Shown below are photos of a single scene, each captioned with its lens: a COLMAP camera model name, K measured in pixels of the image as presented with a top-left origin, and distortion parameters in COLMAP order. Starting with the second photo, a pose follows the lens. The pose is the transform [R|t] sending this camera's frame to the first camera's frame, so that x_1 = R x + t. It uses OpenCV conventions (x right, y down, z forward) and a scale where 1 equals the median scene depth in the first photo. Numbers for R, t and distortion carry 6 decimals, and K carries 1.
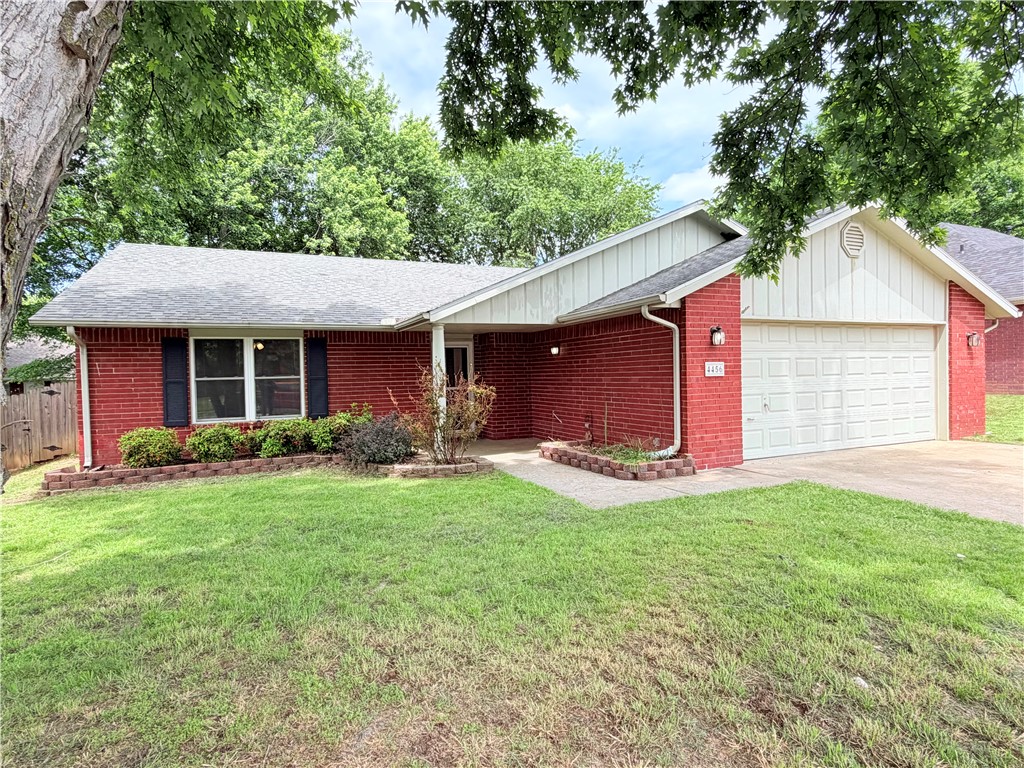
lens RADIAL K [[557.3, 0, 512.0], [0, 557.3, 384.0], [0, 0, 1]] dist [-0.000244, 0.000240]
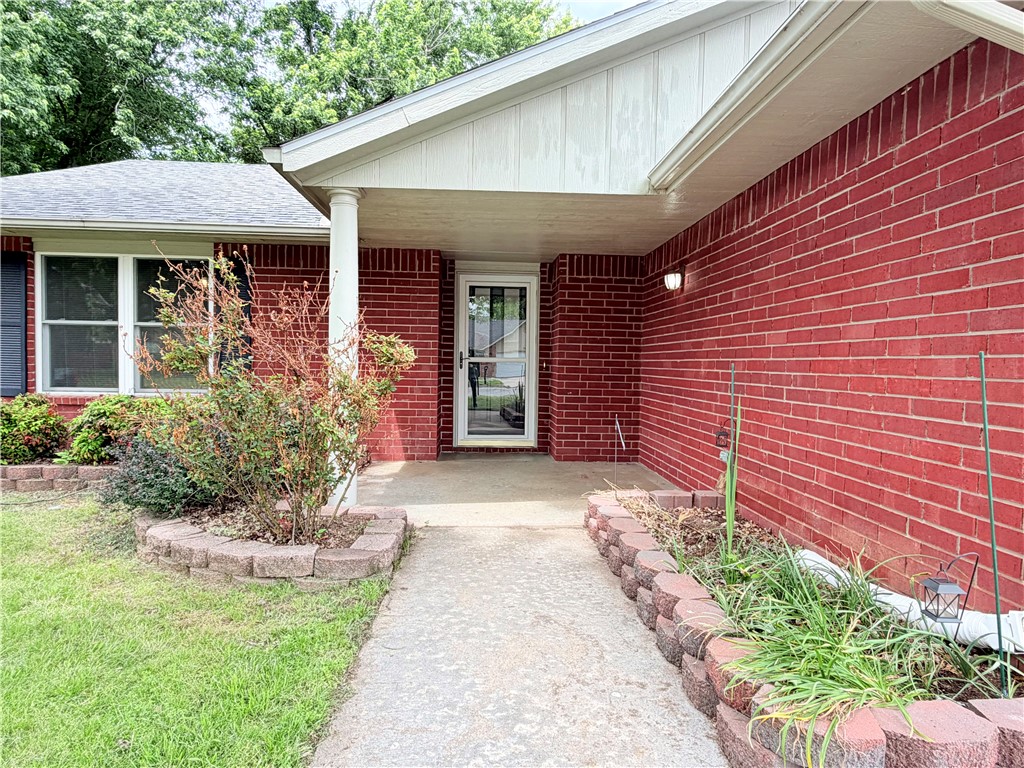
lens RADIAL K [[582.6, 0, 512.0], [0, 582.6, 384.0], [0, 0, 1]] dist [-0.000428, 0.000537]
pose [[0.935969, 0.051024, -0.348365, 0.150950], [-0.044142, 0.998642, 0.027671, 0.020126], [0.349304, -0.010522, 0.936950, 0.622068]]
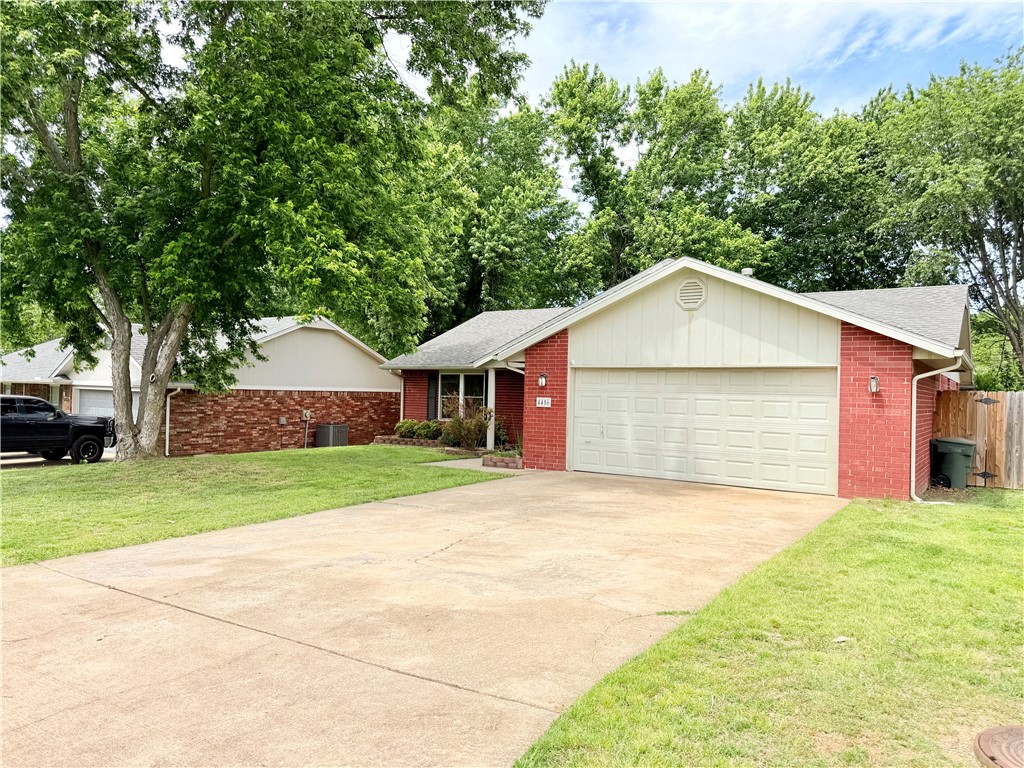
lens RADIAL K [[701.4, 0, 503.8], [0, 701.4, 382.2], [0, 0, 1]] dist [0.024325, -0.001169]
pose [[0.528498, 0.020276, -0.848693, 1.644709], [-0.050510, 0.998695, -0.007594, -0.052530], [0.847431, 0.046880, 0.528832, -0.065239]]
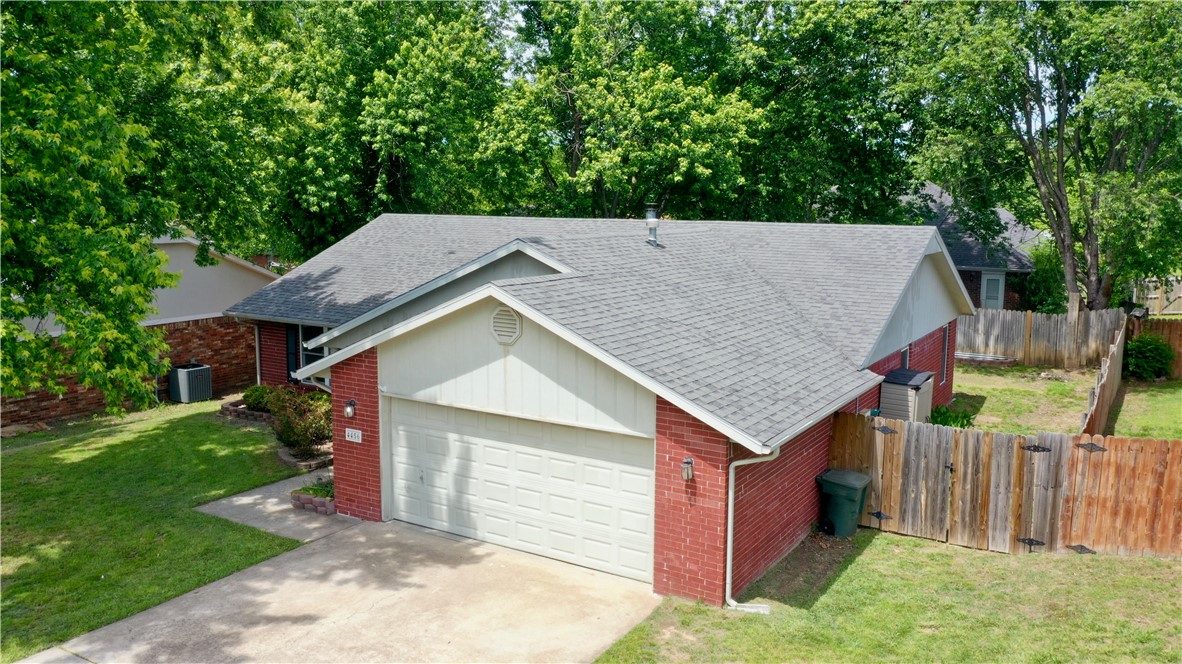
lens RADIAL K [[931.0, 0, 591.0], [0, 931.0, 332.0], [0, 0, 1]] dist [-0.000500, -0.002652]
pose [[0.567137, 0.145616, -0.810649, 1.917611], [-0.033543, 0.987514, 0.153919, -0.487227], [0.822940, -0.060101, 0.564940, 0.278916]]
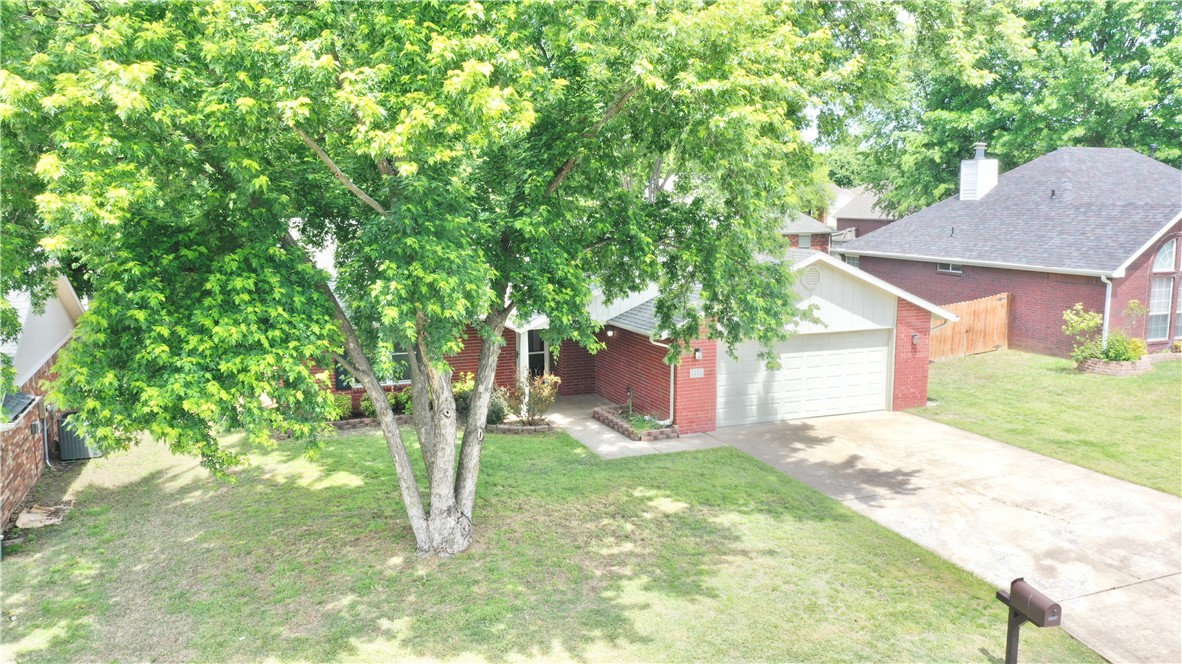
lens RADIAL K [[931.0, 0, 591.0], [0, 931.0, 332.0], [0, 0, 1]] dist [-0.000500, -0.002652]
pose [[0.999191, 0.024799, -0.031669, 0.123637], [-0.020486, 0.991315, 0.129906, -0.425251], [0.034615, -0.129152, 0.991020, -1.446437]]
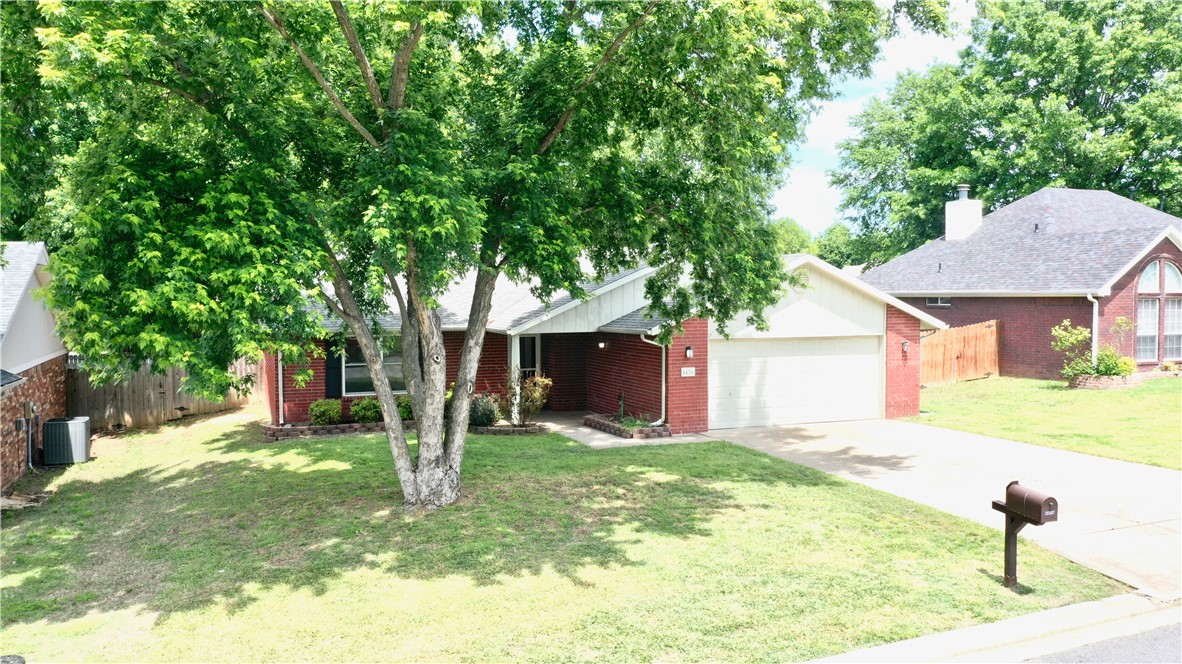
lens RADIAL K [[931.0, 0, 591.0], [0, 931.0, 332.0], [0, 0, 1]] dist [-0.000500, -0.002652]
pose [[0.999418, 0.020459, -0.027294, 0.135366], [-0.019784, 0.999498, 0.024762, -0.177094], [0.027787, -0.024208, 0.999321, -1.472858]]
